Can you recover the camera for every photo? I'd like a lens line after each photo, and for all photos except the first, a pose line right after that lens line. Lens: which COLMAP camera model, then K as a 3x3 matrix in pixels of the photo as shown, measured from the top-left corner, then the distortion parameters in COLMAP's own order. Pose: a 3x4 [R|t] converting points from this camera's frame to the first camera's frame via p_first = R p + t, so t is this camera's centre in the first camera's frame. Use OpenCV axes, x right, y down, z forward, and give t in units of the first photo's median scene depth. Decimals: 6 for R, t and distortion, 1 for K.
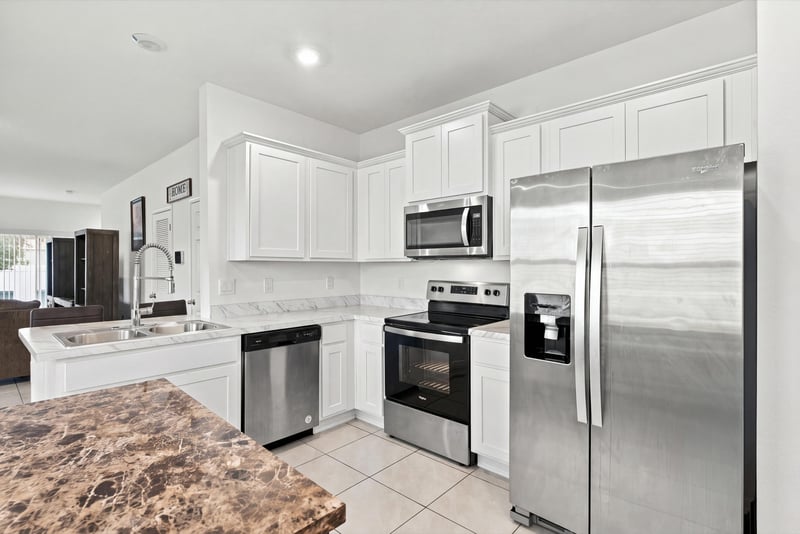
lens RADIAL K [[388.7, 0, 402.4], [0, 388.7, 265.9], [0, 0, 1]] dist [-0.000644, -0.000507]
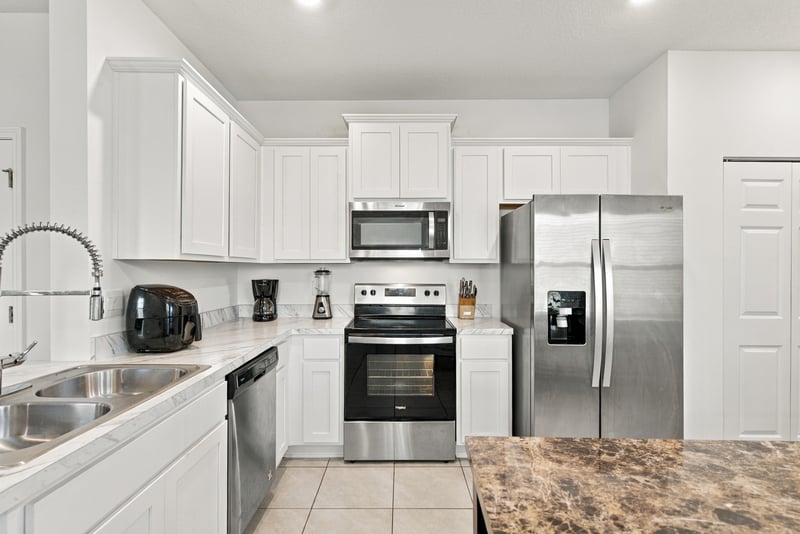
lens RADIAL K [[388.7, 0, 402.4], [0, 388.7, 265.9], [0, 0, 1]] dist [-0.000644, -0.000507]
pose [[0.742629, 0.004693, 0.669686, -0.556693], [-0.002014, 0.999987, -0.004773, -0.000916], [-0.669699, 0.002196, 0.742629, 0.278943]]
